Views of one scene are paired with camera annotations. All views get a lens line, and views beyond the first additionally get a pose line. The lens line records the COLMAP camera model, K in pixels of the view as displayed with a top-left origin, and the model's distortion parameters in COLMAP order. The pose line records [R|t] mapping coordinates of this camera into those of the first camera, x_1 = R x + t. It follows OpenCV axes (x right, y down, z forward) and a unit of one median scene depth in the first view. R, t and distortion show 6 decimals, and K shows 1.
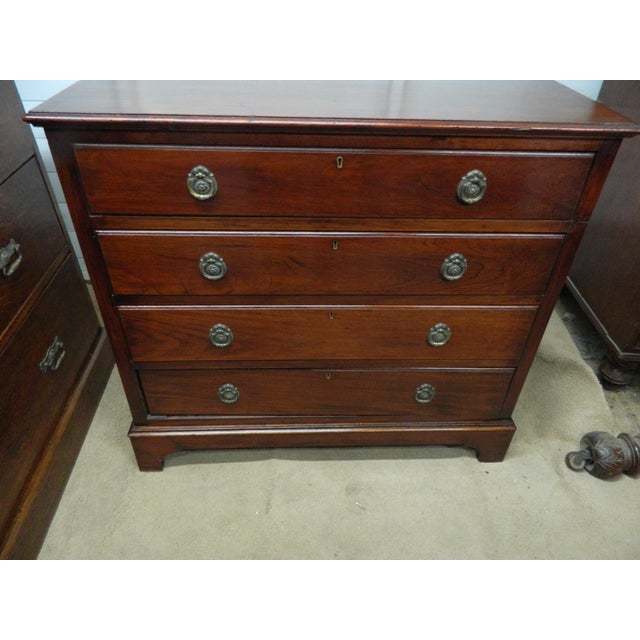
lens RADIAL K [[509.2, 0, 319.4], [0, 509.2, 320.6], [0, 0, 1]] dist [-0.001922, -0.000591]
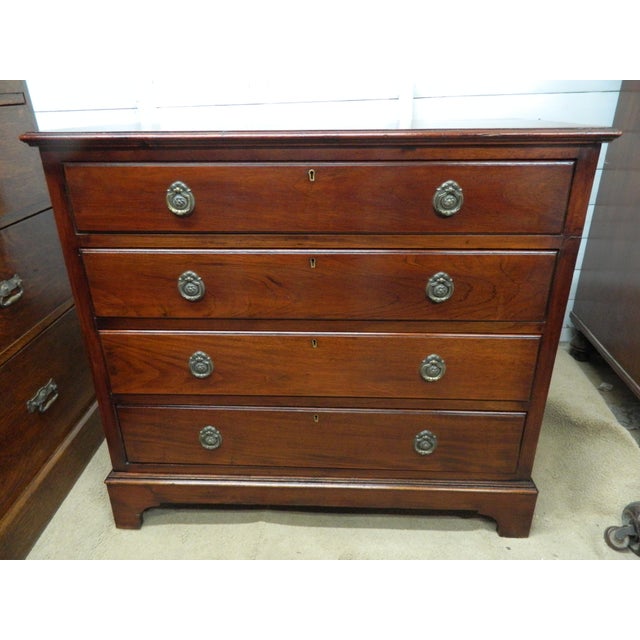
lens RADIAL K [[509.2, 0, 322.5], [0, 509.2, 318.0], [0, 0, 1]] dist [-0.001922, -0.000591]
pose [[0.994846, -0.001915, -0.101377, 0.138321], [-0.023060, 0.969348, -0.244609, 0.180561], [0.098738, 0.245686, 0.964308, 0.076749]]
